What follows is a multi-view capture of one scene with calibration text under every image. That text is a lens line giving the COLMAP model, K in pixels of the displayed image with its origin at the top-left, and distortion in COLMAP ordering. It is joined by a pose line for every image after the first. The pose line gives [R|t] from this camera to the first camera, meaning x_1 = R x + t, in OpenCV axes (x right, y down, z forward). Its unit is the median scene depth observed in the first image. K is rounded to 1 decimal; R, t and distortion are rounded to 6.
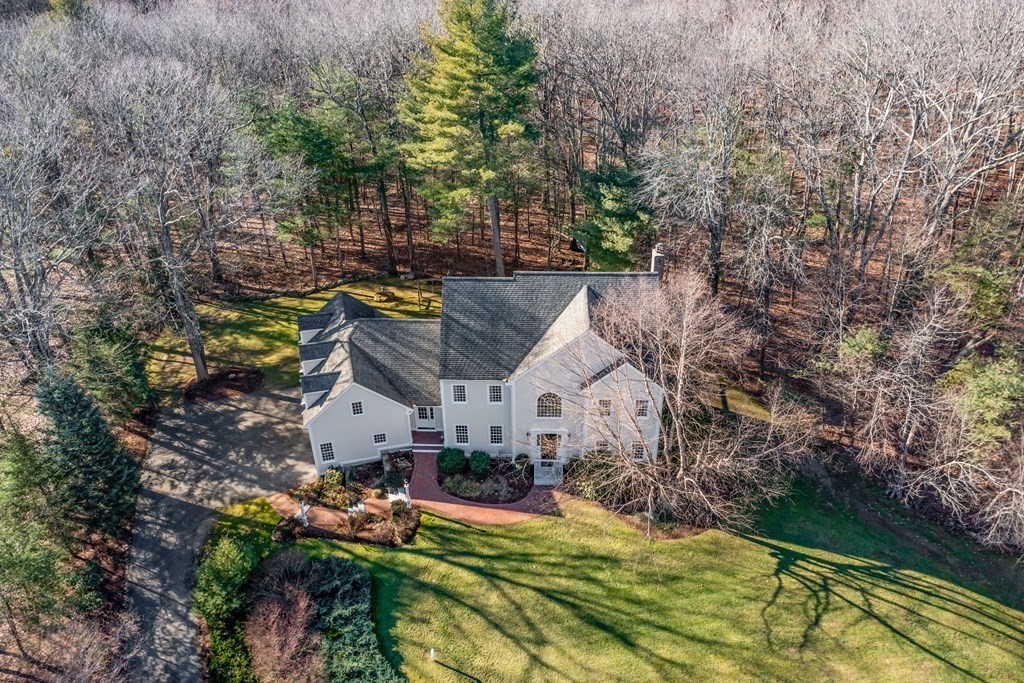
lens RADIAL K [[809.8, 0, 511.8], [0, 809.8, 343.3], [0, 0, 1]] dist [-0.002124, -0.000698]
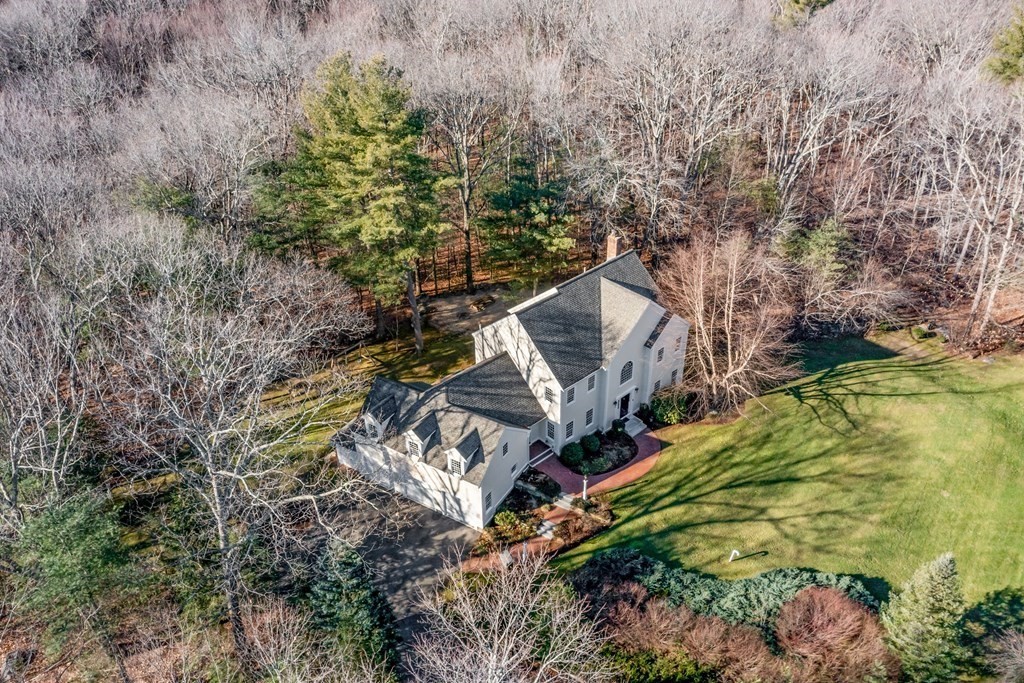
lens RADIAL K [[809.8, 0, 512.6], [0, 809.8, 339.7], [0, 0, 1]] dist [-0.002124, -0.000698]
pose [[0.721142, -0.392470, 0.570896, -0.850148], [0.404426, 0.907557, 0.113050, -0.200115], [-0.562489, 0.149360, 0.813202, 0.070448]]
